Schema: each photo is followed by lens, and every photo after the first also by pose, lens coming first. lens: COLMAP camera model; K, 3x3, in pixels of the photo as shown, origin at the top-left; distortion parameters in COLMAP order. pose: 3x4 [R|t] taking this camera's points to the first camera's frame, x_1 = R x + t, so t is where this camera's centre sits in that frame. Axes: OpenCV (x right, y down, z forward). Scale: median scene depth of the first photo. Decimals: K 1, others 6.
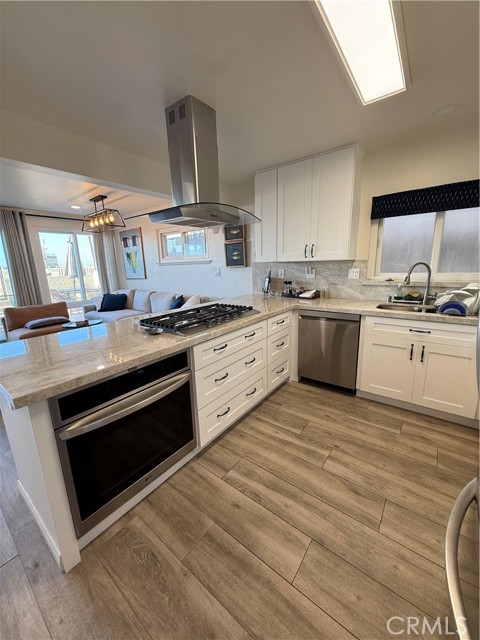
lens RADIAL K [[253.9, 0, 238.5], [0, 253.9, 321.3], [0, 0, 1]] dist [-0.000594, 0.000037]
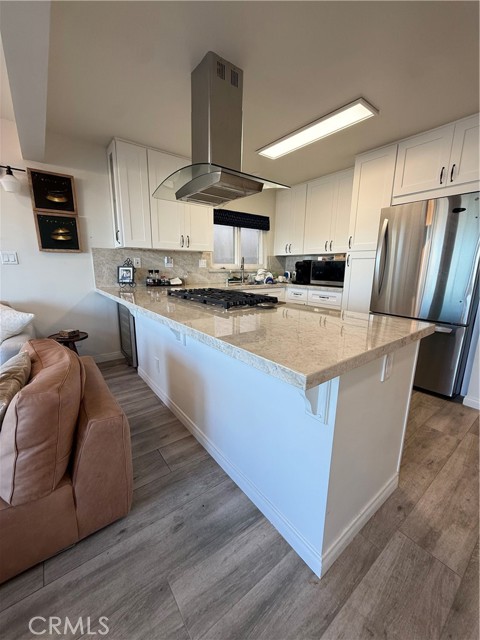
lens RADIAL K [[253.9, 0, 242.9], [0, 253.9, 320.8], [0, 0, 1]] dist [-0.000594, 0.000037]
pose [[0.255514, -0.169958, 0.951749, -0.619267], [0.202316, 0.972031, 0.119265, -0.015517], [-0.945400, 0.162080, 0.282753, 0.403552]]
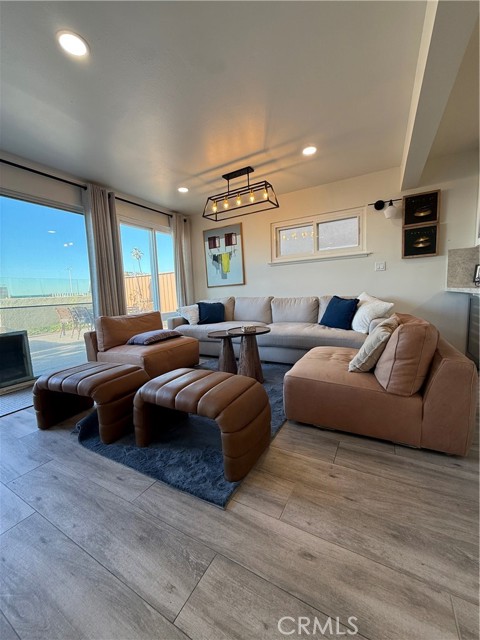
lens RADIAL K [[253.9, 0, 238.9], [0, 253.9, 316.1], [0, 0, 1]] dist [-0.000594, 0.000037]
pose [[0.990891, -0.023396, 0.132622, -0.752085], [0.041063, 0.990387, -0.132088, 0.061897], [-0.128257, 0.136331, 0.982326, 0.329898]]
